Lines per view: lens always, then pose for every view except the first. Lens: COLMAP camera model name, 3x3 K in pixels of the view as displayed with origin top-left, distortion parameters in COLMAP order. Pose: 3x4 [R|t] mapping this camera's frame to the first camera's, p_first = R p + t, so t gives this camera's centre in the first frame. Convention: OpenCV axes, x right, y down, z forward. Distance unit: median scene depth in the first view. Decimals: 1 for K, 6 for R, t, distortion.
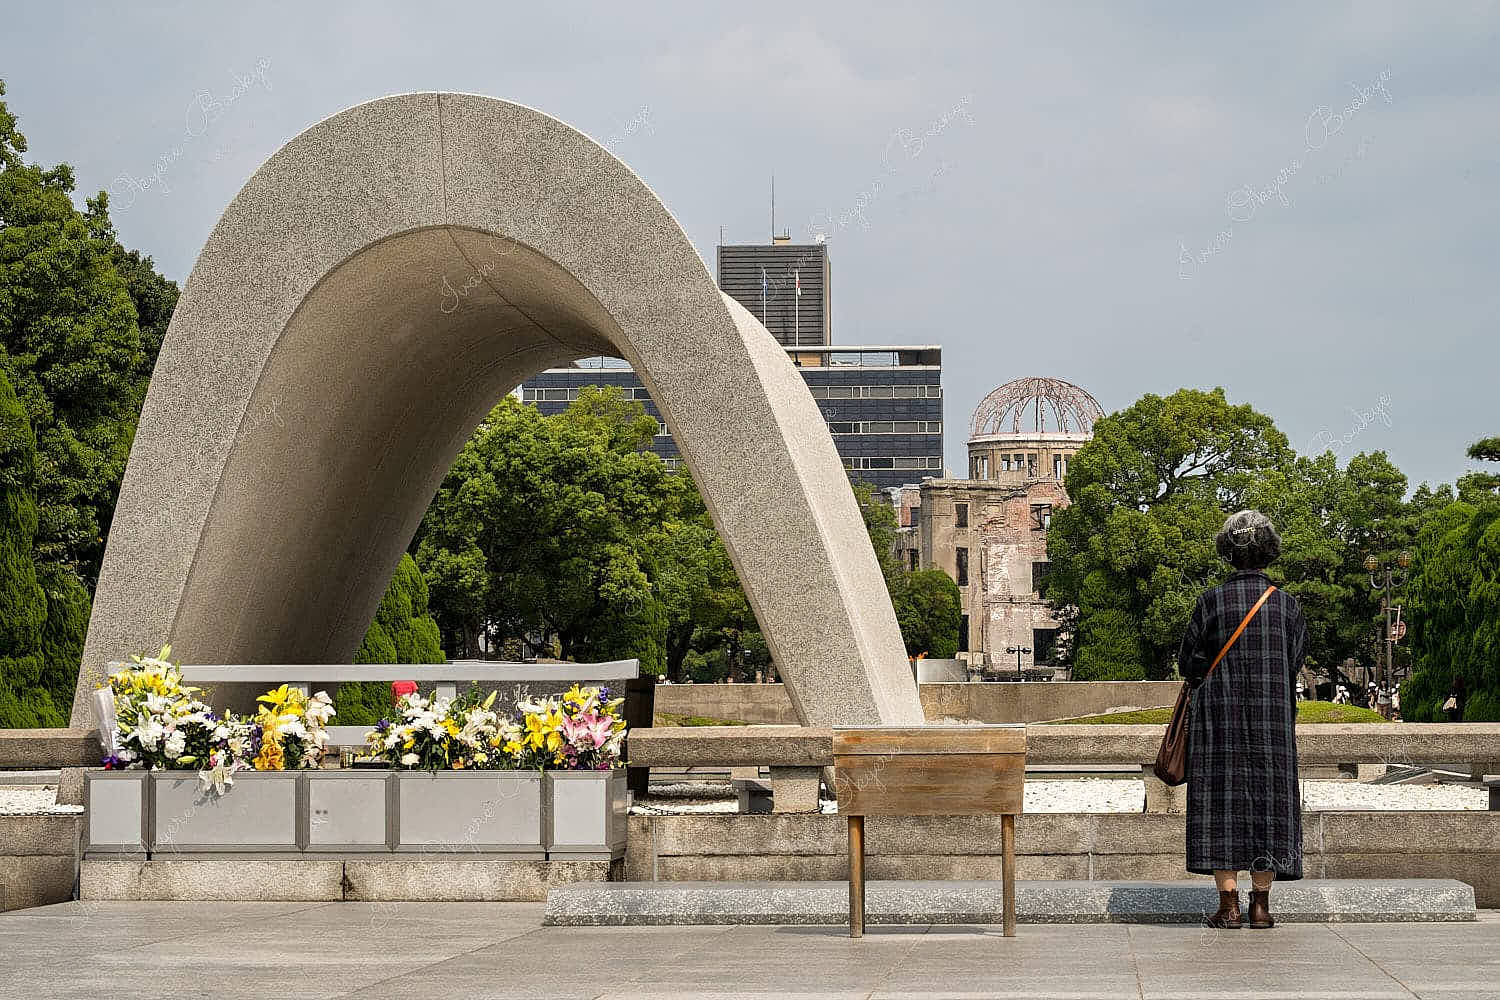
lens RADIAL K [[4174.7, 0, 749.7], [0, 4174.7, 500.9], [0, 0, 1]] dist [-0.104506, 0.000000]
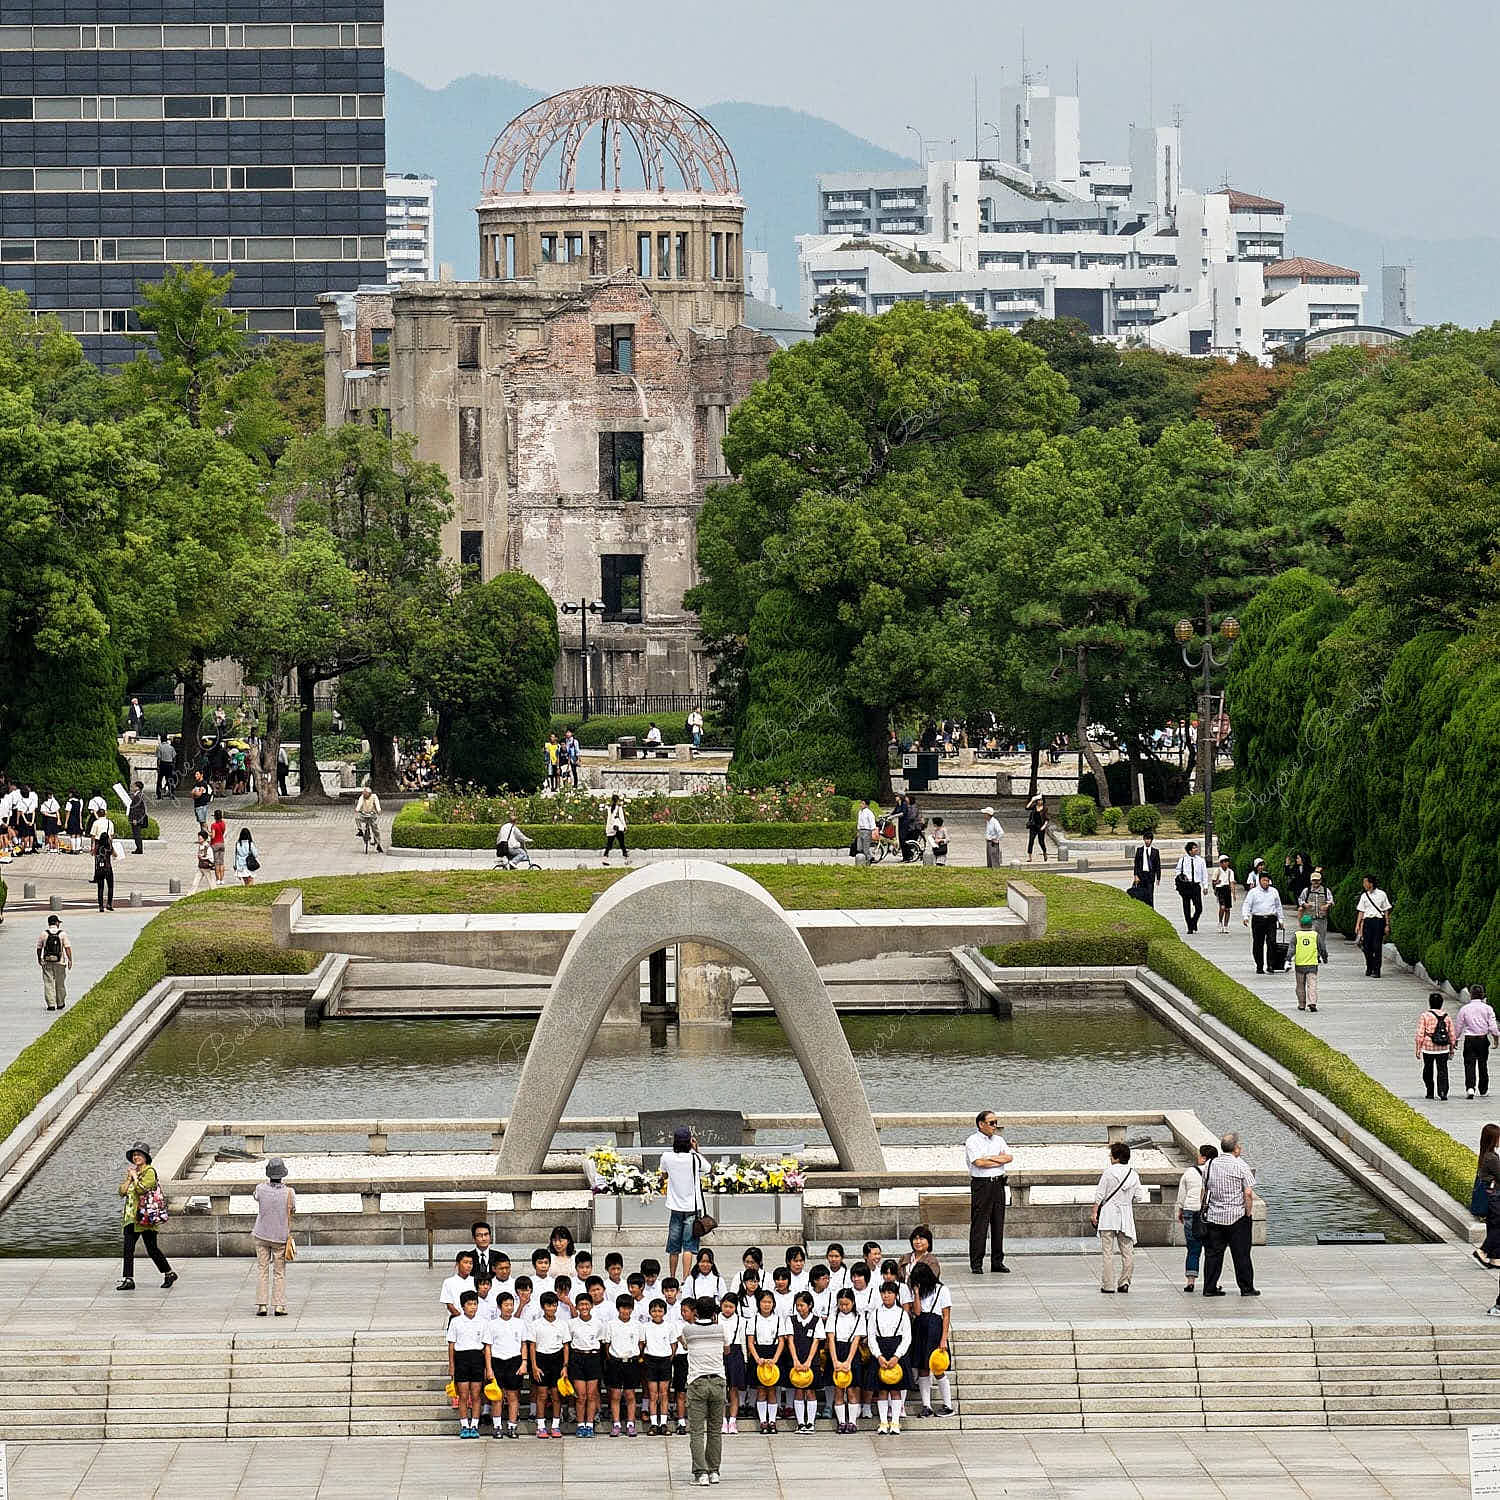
lens RADIAL K [[9151.8, 0, 750.2], [0, 9151.8, 749.8], [0, 0, 1]] dist [-0.229760, 0.000000]
pose [[0.995618, -0.007333, 0.093222, -0.054017], [0.001082, 0.997757, 0.066930, -0.053651], [-0.093503, -0.066536, 0.993393, -0.420342]]
